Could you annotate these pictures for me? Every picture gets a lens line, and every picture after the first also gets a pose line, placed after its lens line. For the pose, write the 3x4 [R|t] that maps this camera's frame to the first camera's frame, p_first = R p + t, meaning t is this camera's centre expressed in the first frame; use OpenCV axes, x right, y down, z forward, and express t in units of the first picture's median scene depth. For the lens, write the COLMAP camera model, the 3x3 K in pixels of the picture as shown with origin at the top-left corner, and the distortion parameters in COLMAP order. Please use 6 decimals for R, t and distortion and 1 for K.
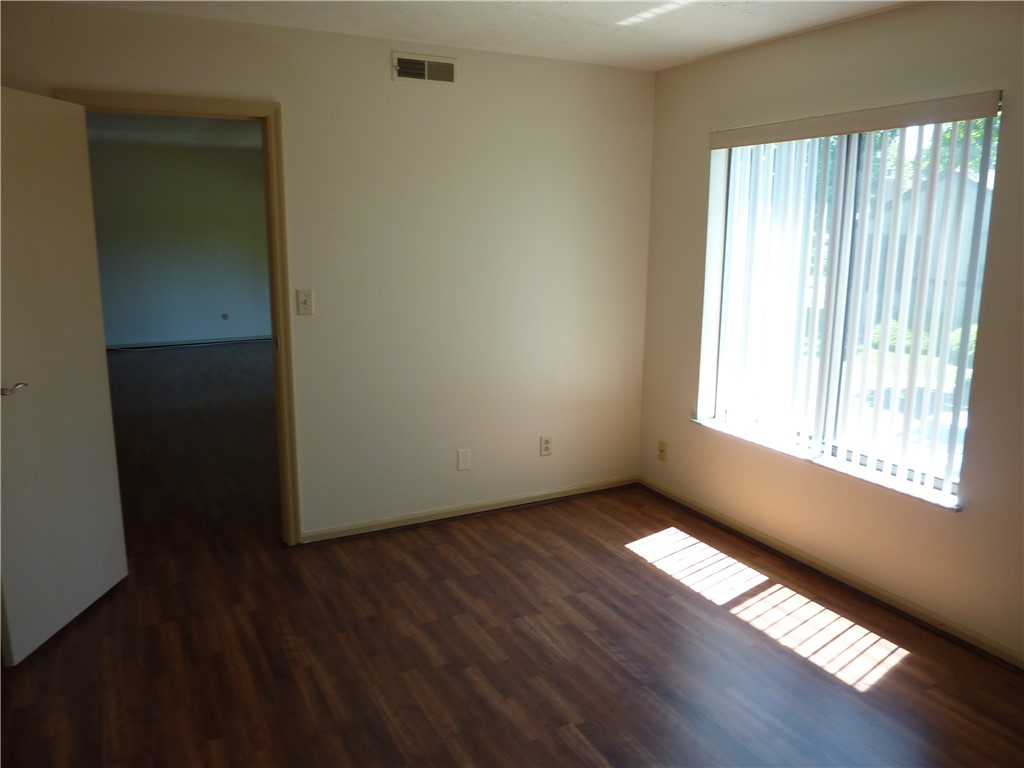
lens RADIAL K [[786.3, 0, 512.0], [0, 786.3, 384.0], [0, 0, 1]] dist [-0.000199, 0.000568]
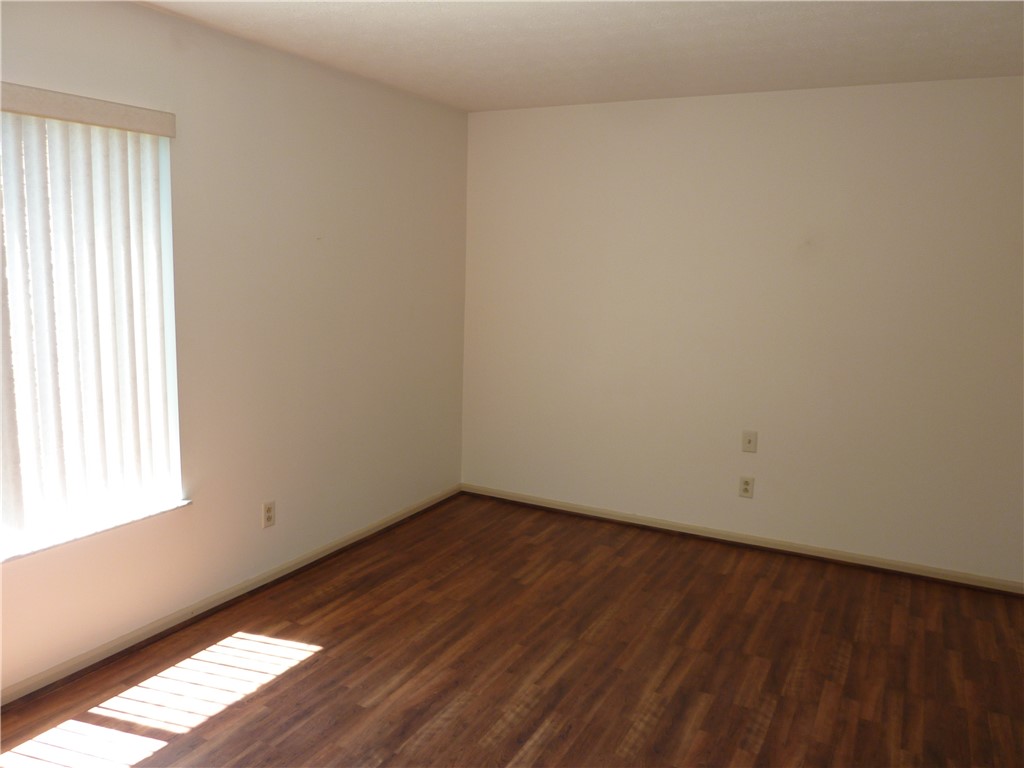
lens RADIAL K [[786.3, 0, 512.0], [0, 786.3, 384.0], [0, 0, 1]] dist [-0.000199, 0.000568]
pose [[-0.571822, -0.153232, 0.805940, -0.507231], [0.124555, 0.954796, 0.269907, -0.221273], [-0.810867, 0.254723, -0.526888, 1.110166]]
